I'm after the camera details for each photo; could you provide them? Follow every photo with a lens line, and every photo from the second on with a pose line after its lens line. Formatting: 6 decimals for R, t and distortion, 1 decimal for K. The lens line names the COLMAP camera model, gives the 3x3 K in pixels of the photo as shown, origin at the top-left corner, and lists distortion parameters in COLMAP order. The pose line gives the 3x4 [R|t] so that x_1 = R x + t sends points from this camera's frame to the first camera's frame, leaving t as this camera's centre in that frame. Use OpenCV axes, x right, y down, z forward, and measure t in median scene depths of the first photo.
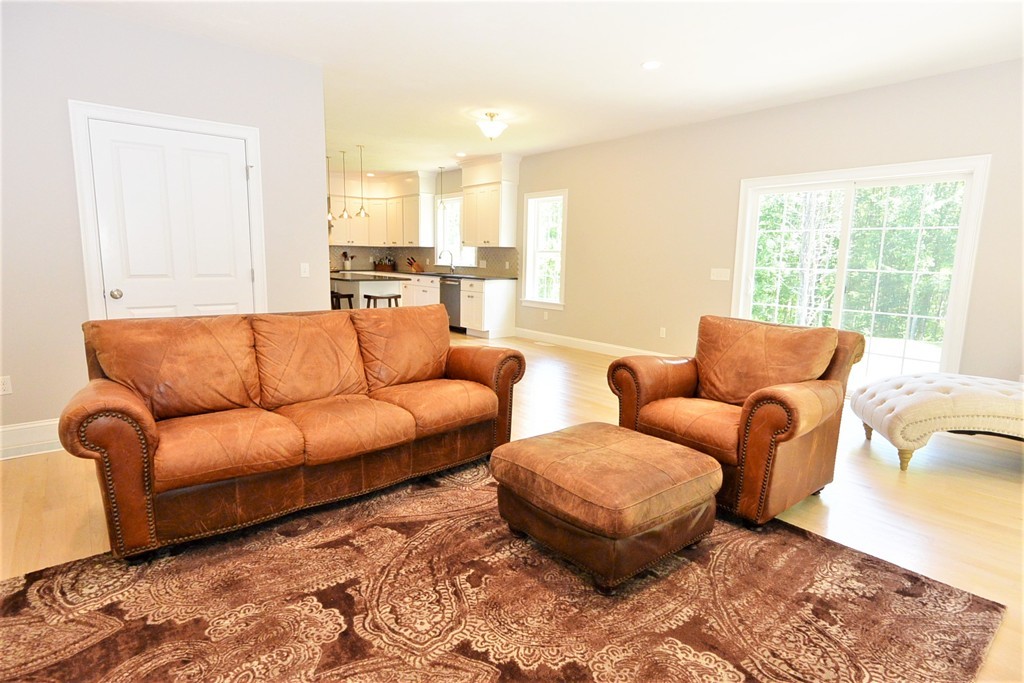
lens RADIAL K [[531.9, 0, 521.6], [0, 531.9, 338.0], [0, 0, 1]] dist [0.000155, -0.002609]
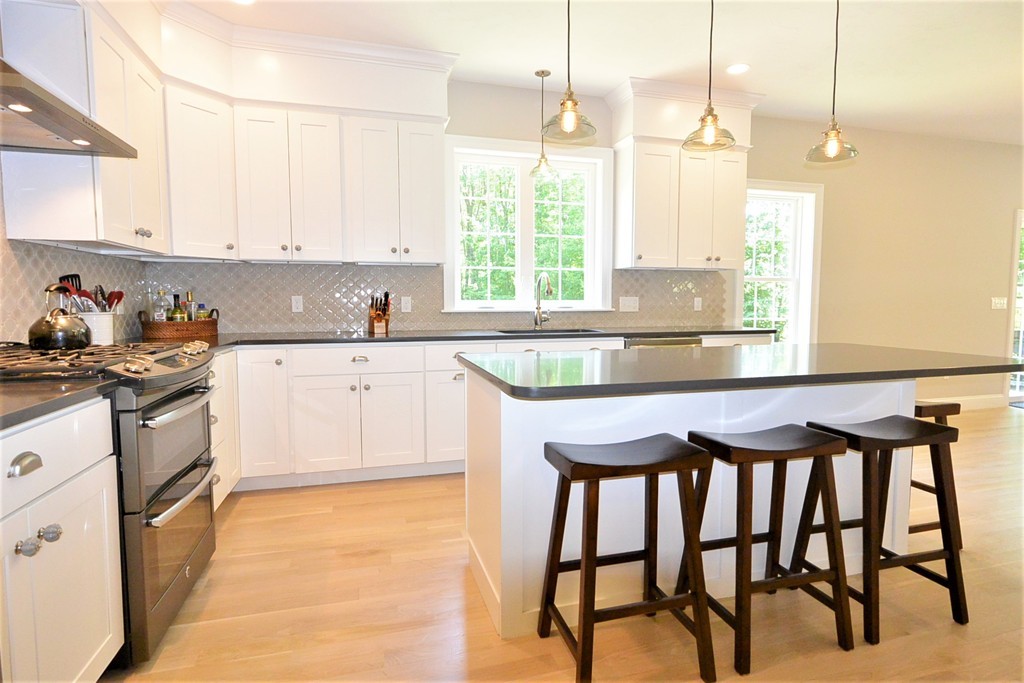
lens RADIAL K [[531.9, 0, 520.2], [0, 531.9, 333.0], [0, 0, 1]] dist [0.000155, -0.002609]
pose [[0.415085, -0.079088, 0.906339, -1.687626], [0.147027, 0.988951, 0.018961, -0.414855], [-0.897824, 0.125385, 0.422126, 2.694322]]
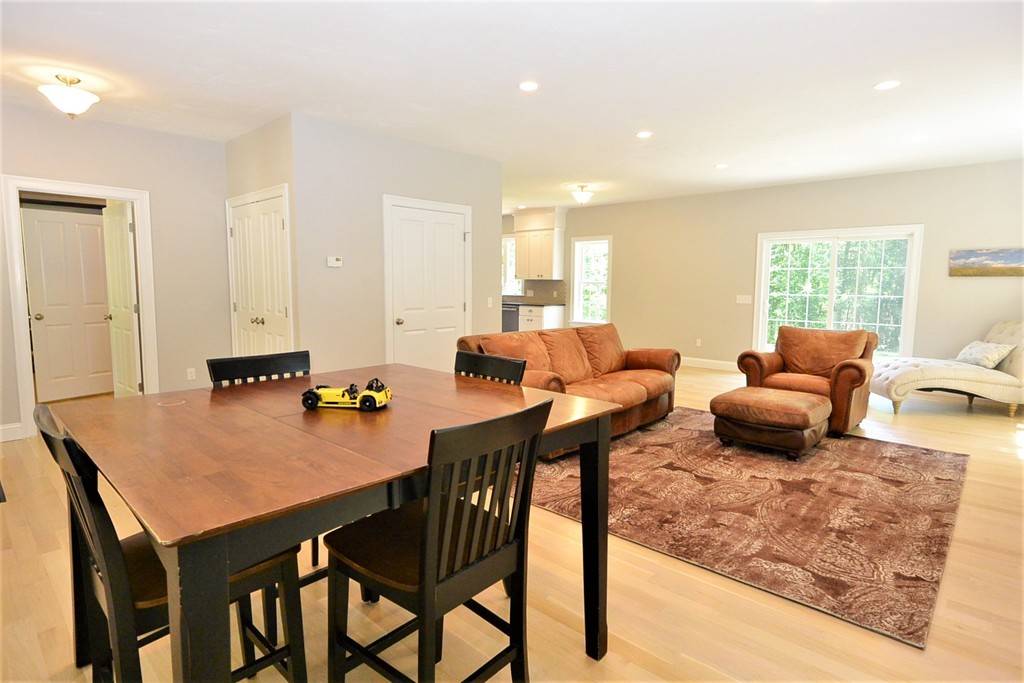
lens RADIAL K [[531.9, 0, 520.4], [0, 531.9, 339.0], [0, 0, 1]] dist [0.000155, -0.002609]
pose [[0.991920, -0.027513, 0.123845, -0.754158], [0.032820, 0.998619, -0.041015, 0.044915], [-0.122546, 0.044748, 0.991454, -0.611129]]
